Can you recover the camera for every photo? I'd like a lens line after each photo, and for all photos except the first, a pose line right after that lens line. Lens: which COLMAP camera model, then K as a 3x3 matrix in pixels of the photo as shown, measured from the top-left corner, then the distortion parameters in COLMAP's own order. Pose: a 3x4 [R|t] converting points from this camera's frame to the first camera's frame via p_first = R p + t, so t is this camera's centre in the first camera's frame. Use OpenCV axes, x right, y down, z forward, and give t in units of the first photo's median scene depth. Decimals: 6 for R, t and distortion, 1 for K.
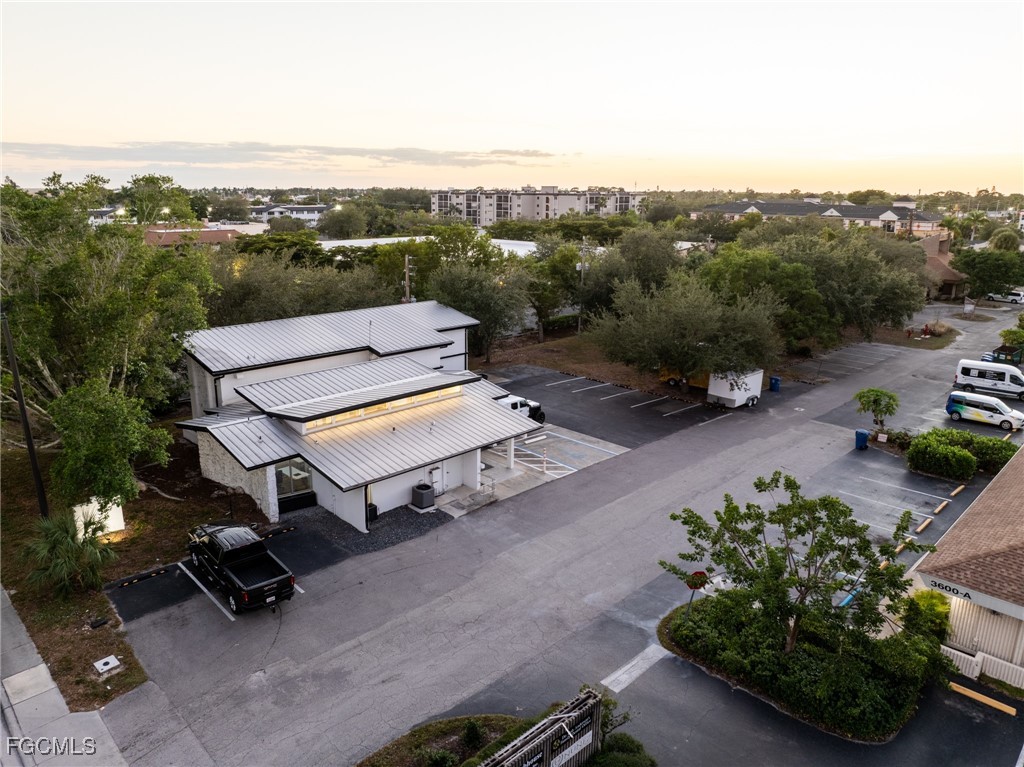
lens RADIAL K [[720.7, 0, 500.2], [0, 720.7, 384.5], [0, 0, 1]] dist [-0.030421, -0.005113]
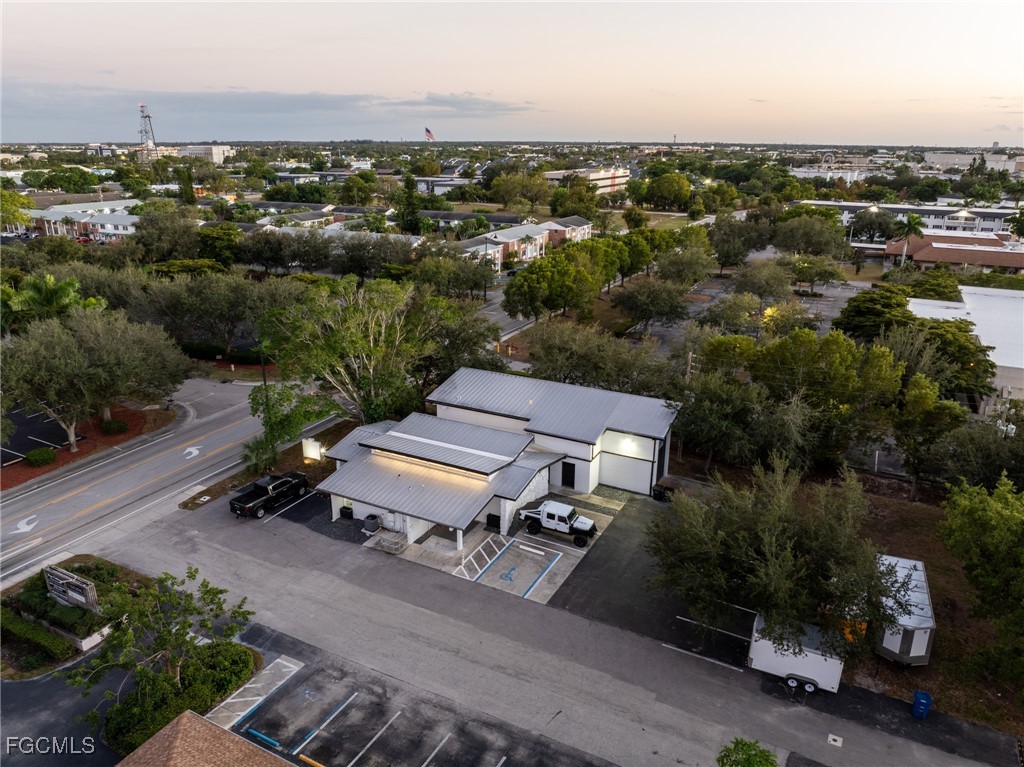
lens RADIAL K [[720.7, 0, 500.2], [0, 720.7, 384.5], [0, 0, 1]] dist [-0.030421, -0.005113]
pose [[0.303998, 0.298431, -0.904723, 1.129541], [-0.246314, 0.941999, 0.227963, -0.473896], [0.920280, 0.153546, 0.359873, 0.618982]]
